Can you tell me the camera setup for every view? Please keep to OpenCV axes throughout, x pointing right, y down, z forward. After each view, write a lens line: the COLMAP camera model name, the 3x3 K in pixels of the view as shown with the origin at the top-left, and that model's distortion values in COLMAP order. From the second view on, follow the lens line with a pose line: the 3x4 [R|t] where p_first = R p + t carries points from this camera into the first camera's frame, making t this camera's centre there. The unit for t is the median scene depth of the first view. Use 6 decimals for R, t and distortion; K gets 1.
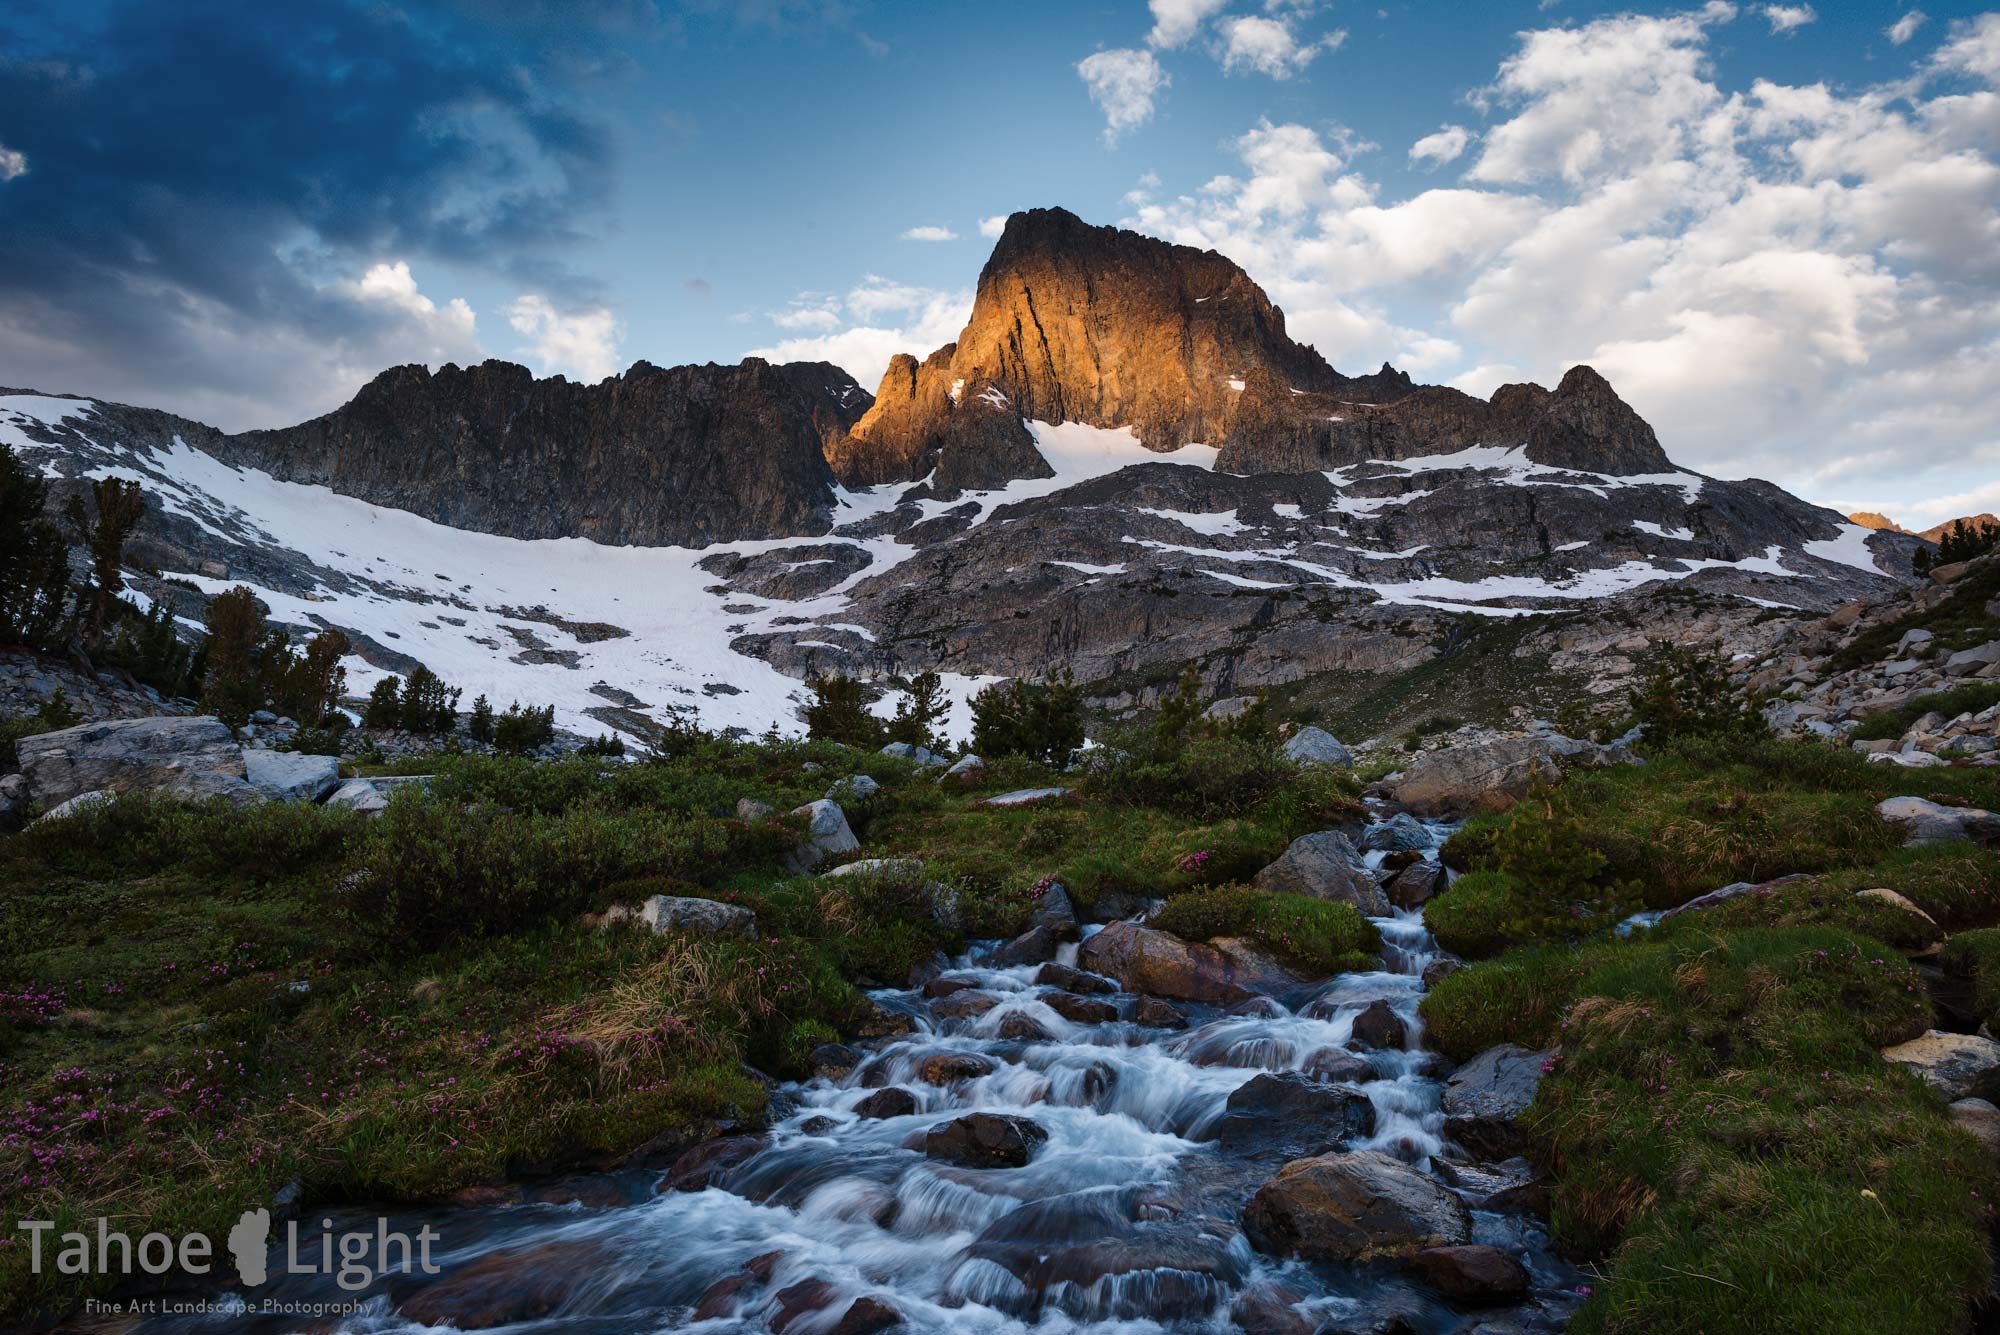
lens RADIAL K [[1363.8, 0, 998.2], [0, 1363.8, 658.4], [0, 0, 1]] dist [-0.003536, 0.009630]
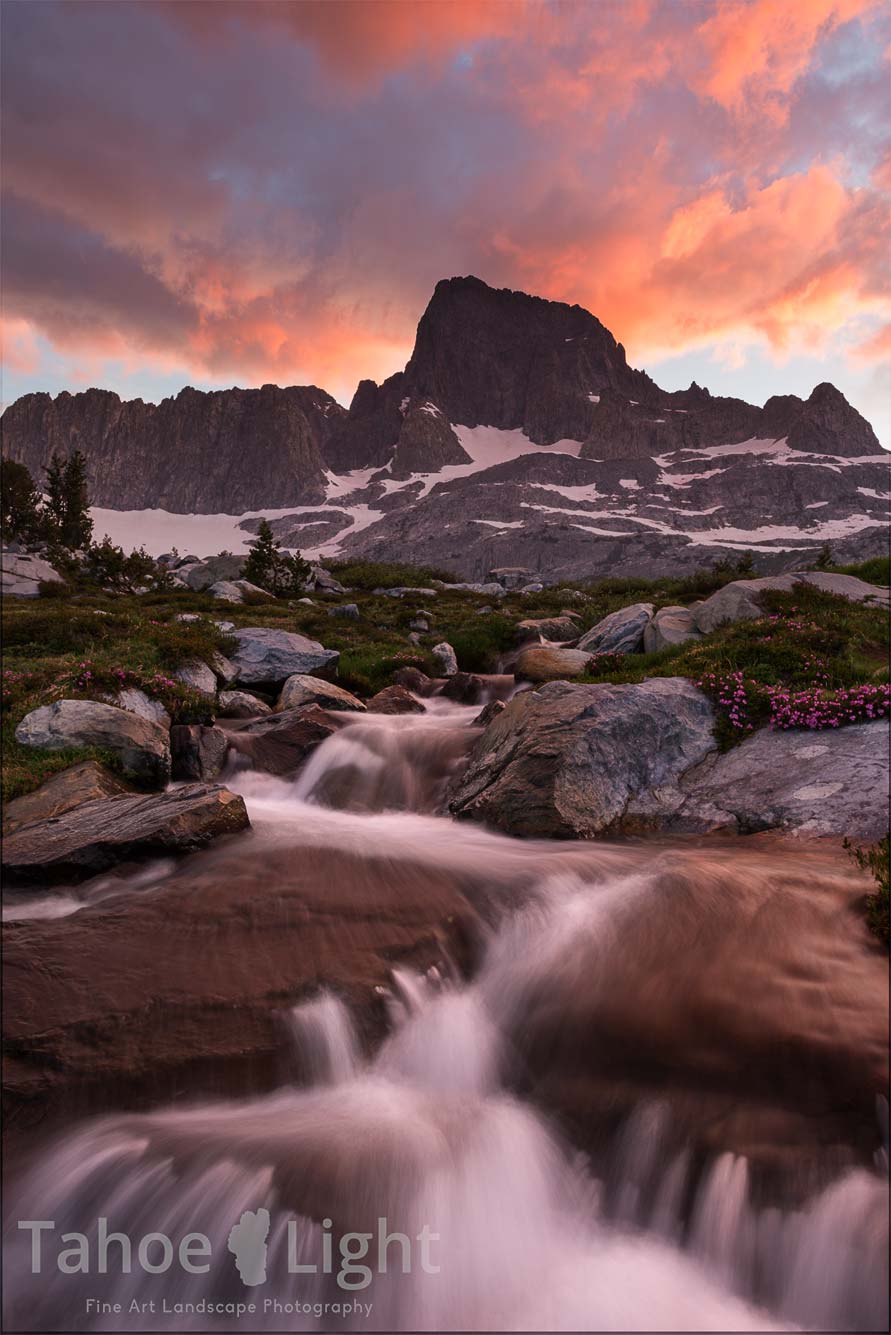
lens RADIAL K [[910.3, 0, 445.5], [0, 910.3, 667.5], [0, 0, 1]] dist [-0.003536, 0.009630]
pose [[0.999722, -0.017538, 0.015781, -0.011229], [0.016078, 0.995959, 0.088362, 0.001563], [-0.017267, -0.088084, 0.995963, -0.016785]]
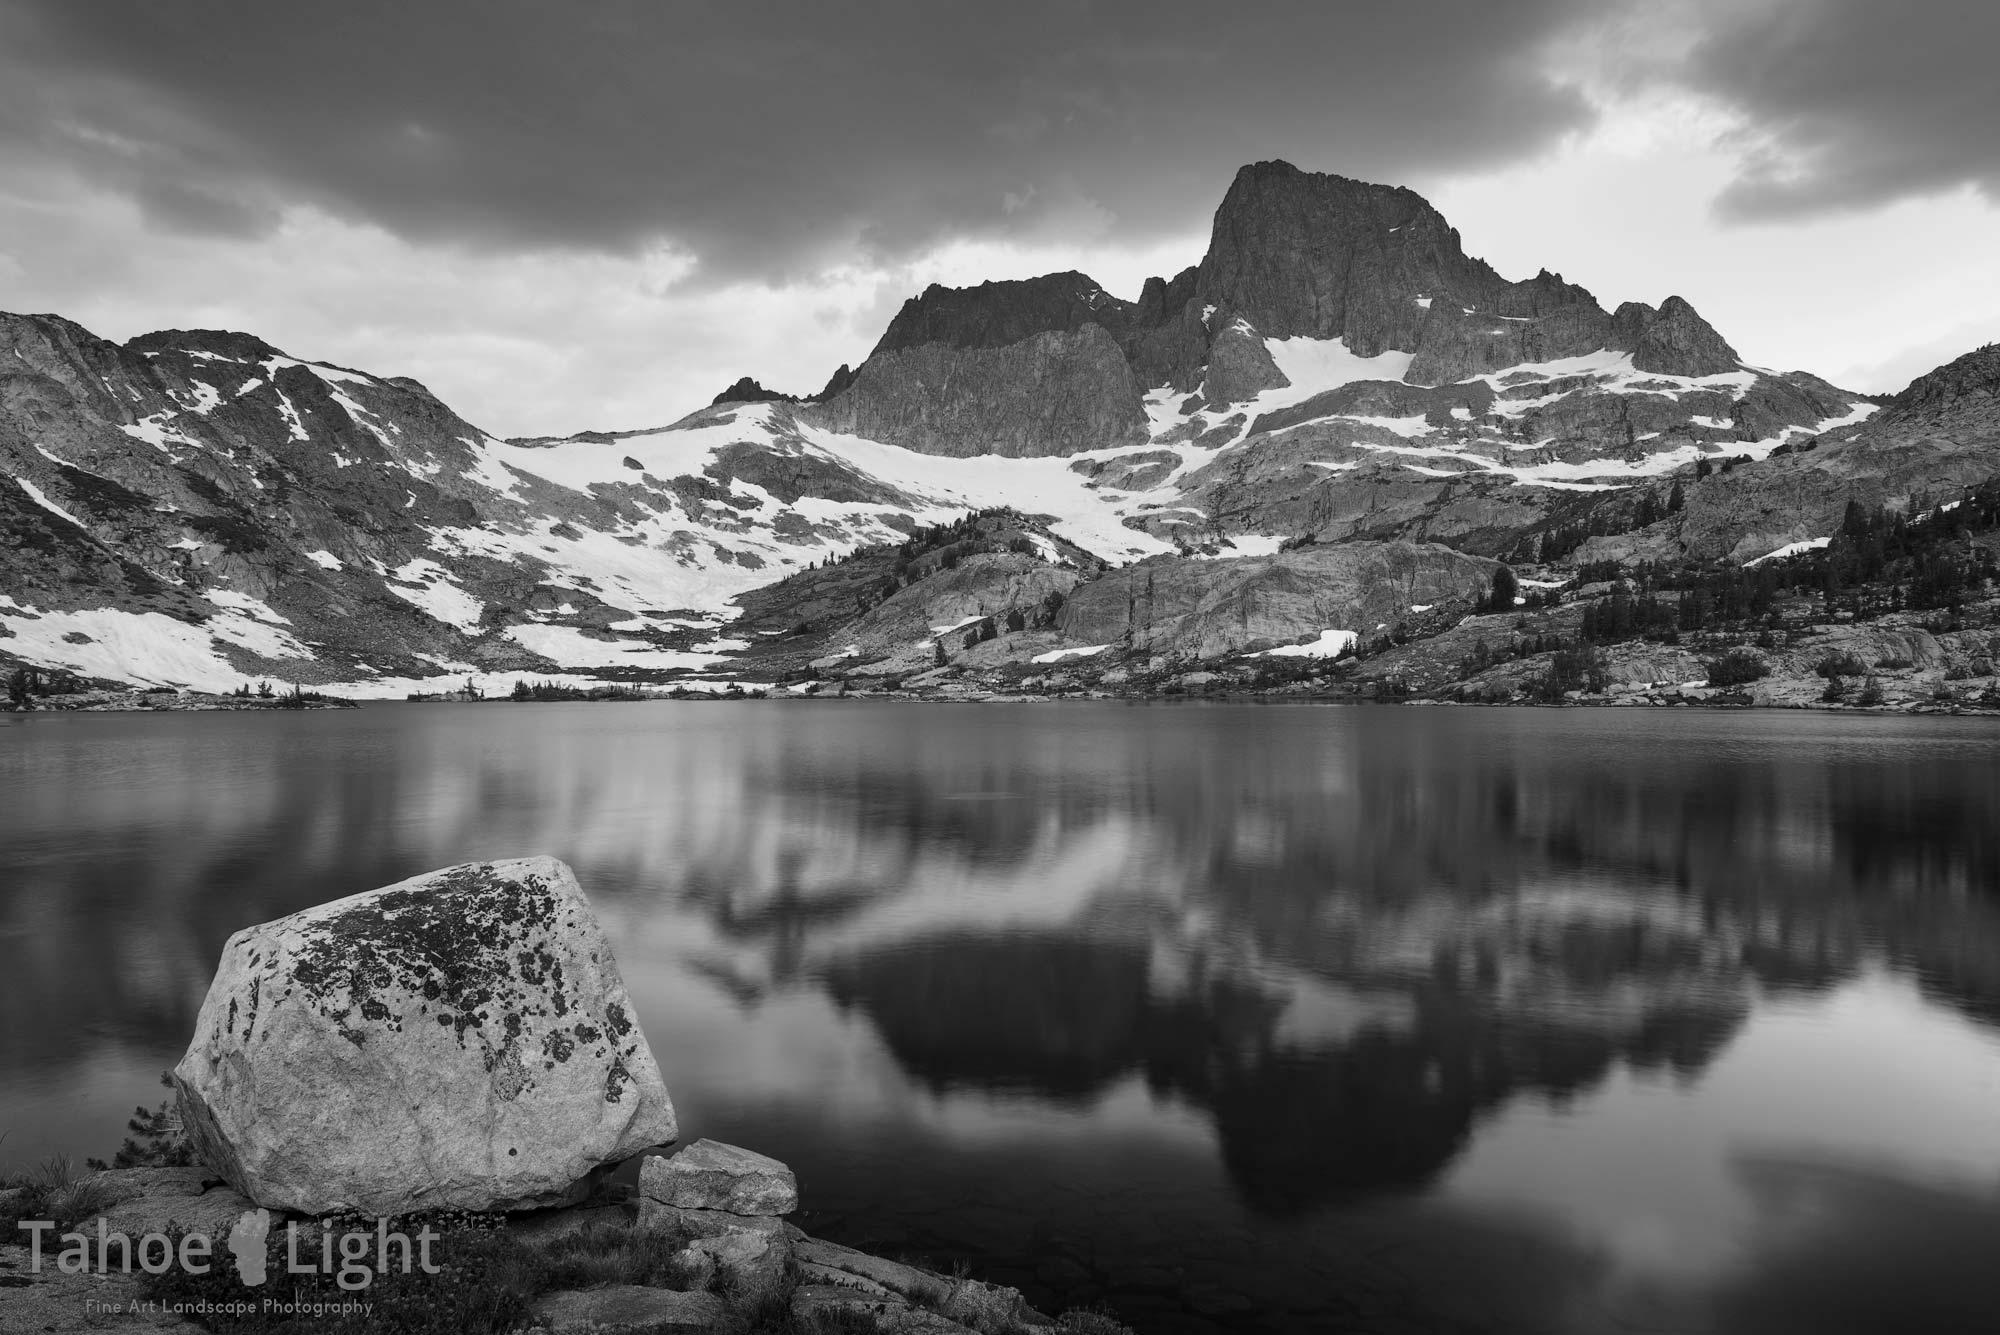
lens RADIAL K [[1362.2, 0, 996.8], [0, 1362.2, 659.0], [0, 0, 1]] dist [-0.004176, 0.010055]
pose [[0.991425, -0.028665, -0.127496, -0.123398], [0.043640, 0.992260, 0.116260, -0.041709], [0.123177, -0.120827, 0.985002, -0.637710]]
